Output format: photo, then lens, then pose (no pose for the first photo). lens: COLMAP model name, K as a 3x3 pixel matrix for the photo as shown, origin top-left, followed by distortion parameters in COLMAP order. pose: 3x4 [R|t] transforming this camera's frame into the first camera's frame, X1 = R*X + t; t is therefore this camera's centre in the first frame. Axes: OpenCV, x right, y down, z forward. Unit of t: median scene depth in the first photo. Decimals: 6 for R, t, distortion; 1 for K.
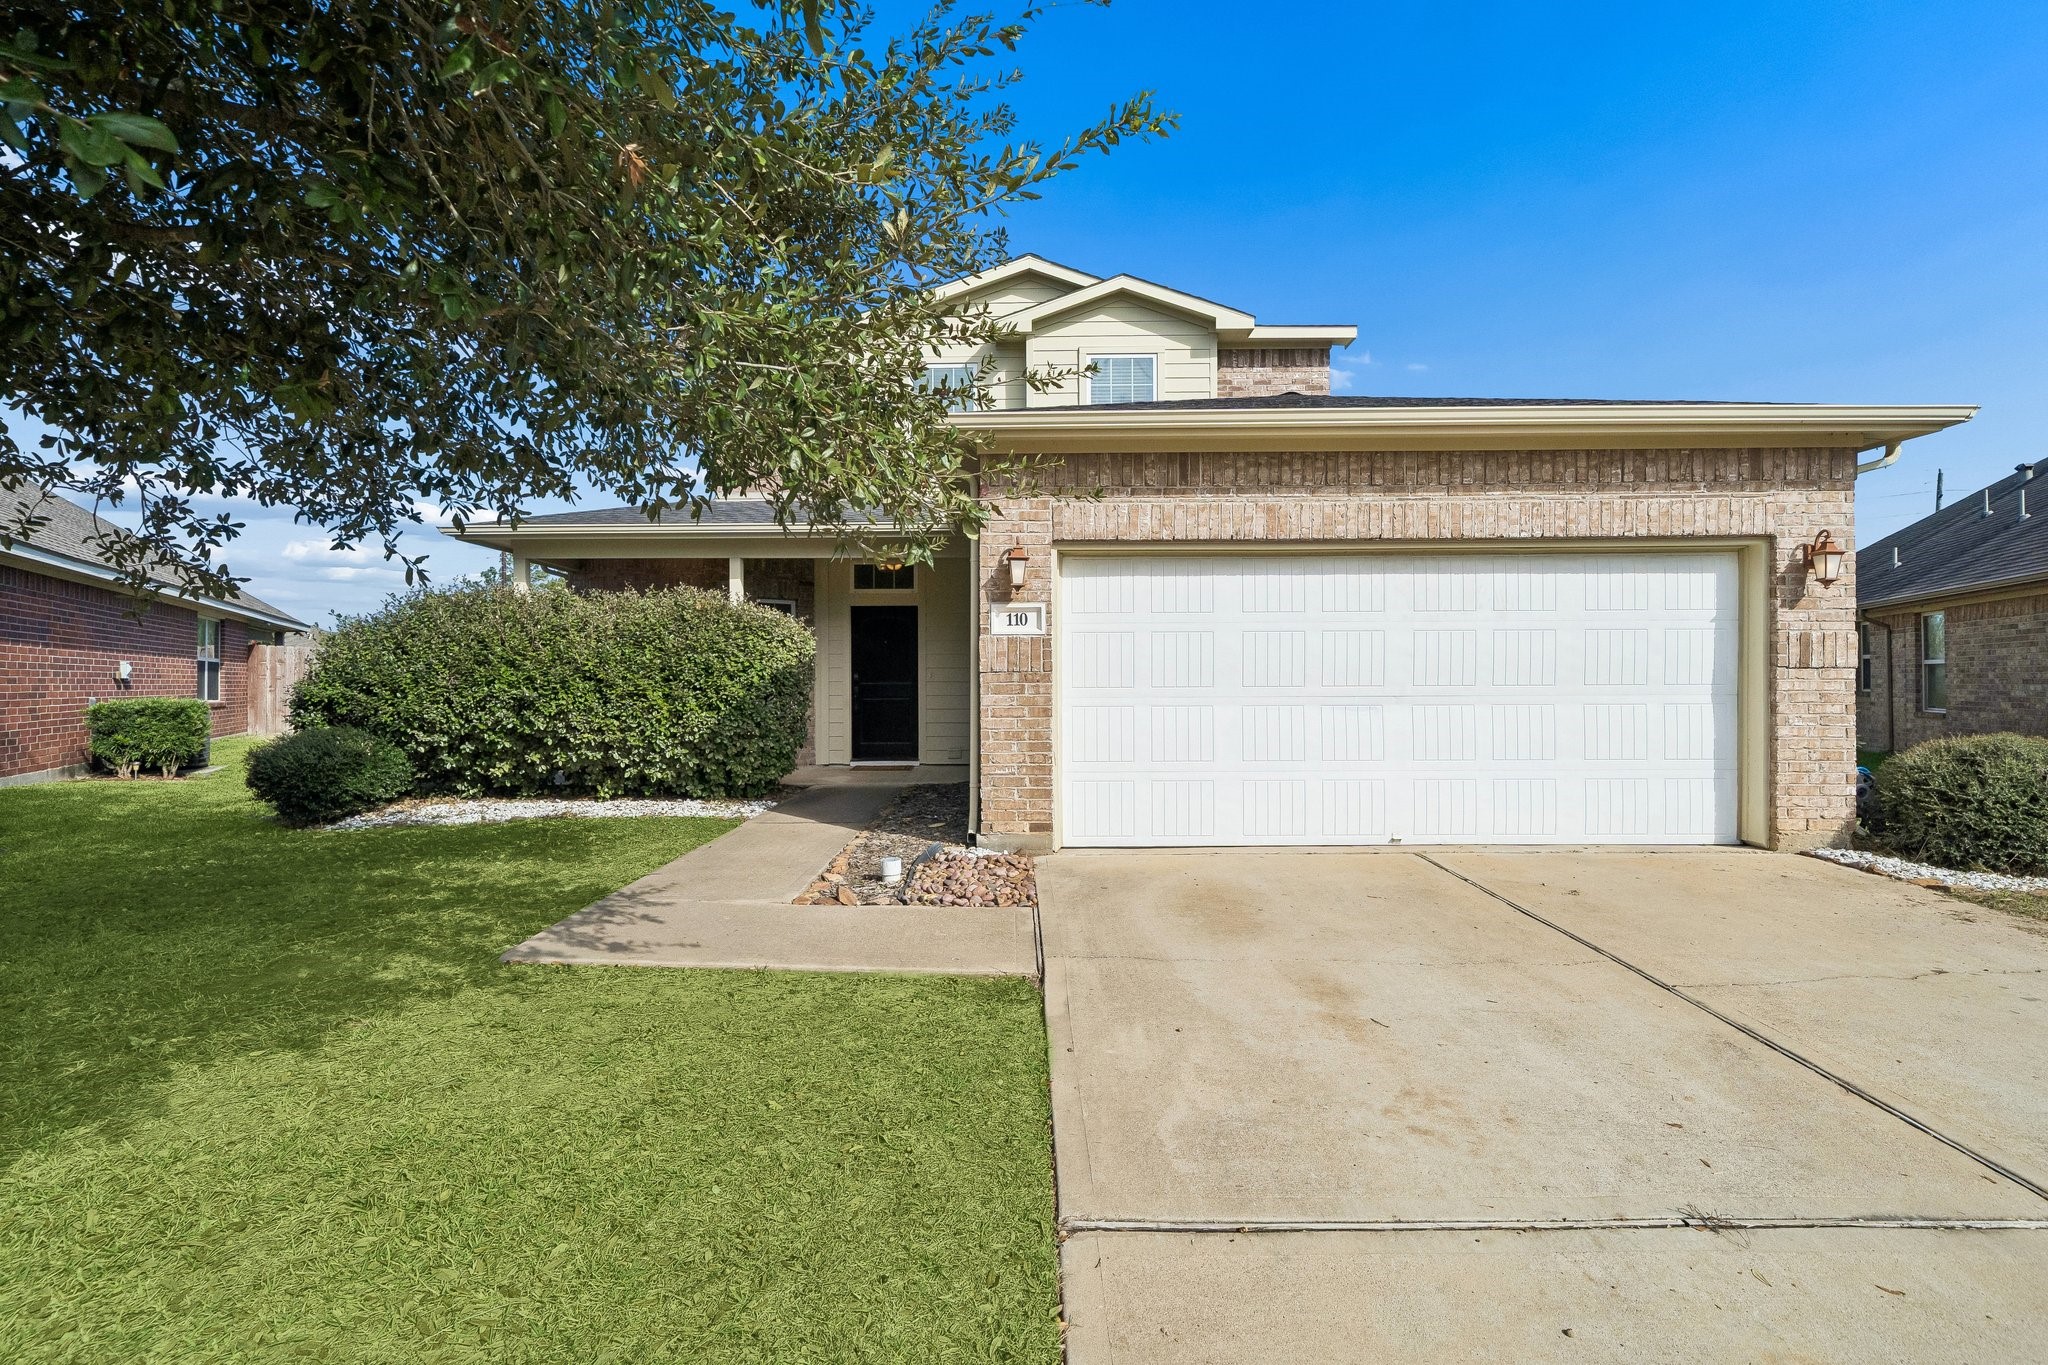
lens RADIAL K [[943.6, 0, 1012.7], [0, 943.6, 668.7], [0, 0, 1]] dist [0.001303, -0.000719]
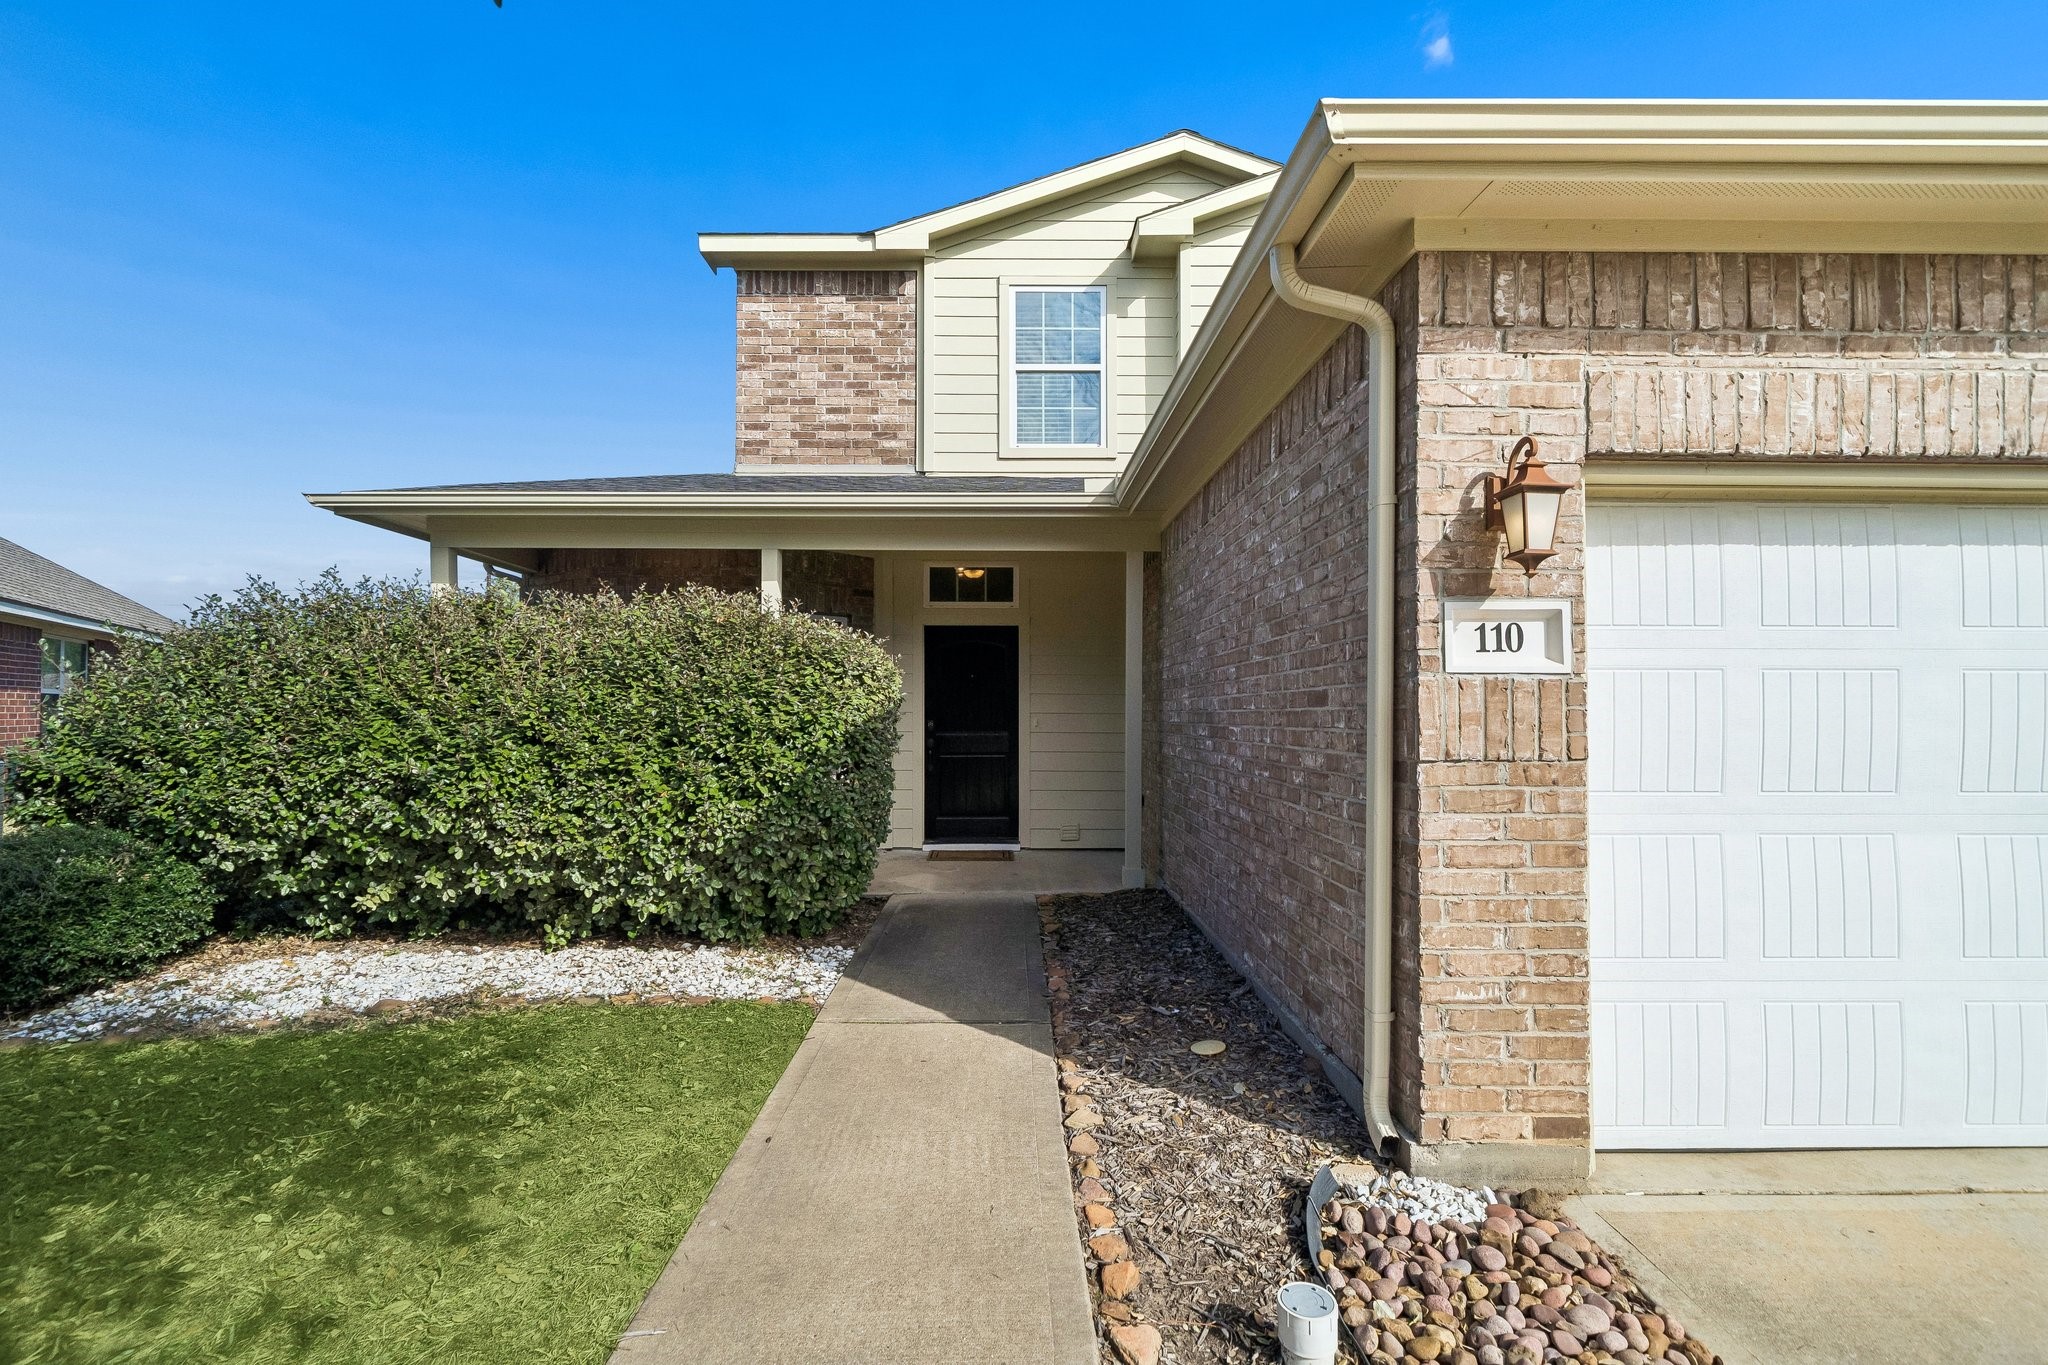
lens RADIAL K [[943.6, 0, 1030.2], [0, 943.6, 692.9], [0, 0, 1]] dist [0.001303, -0.000719]
pose [[0.999696, 0.005726, 0.024000, -0.160971], [-0.005584, 0.999967, -0.005976, -0.017237], [-0.024033, 0.005841, 0.999694, 0.423264]]
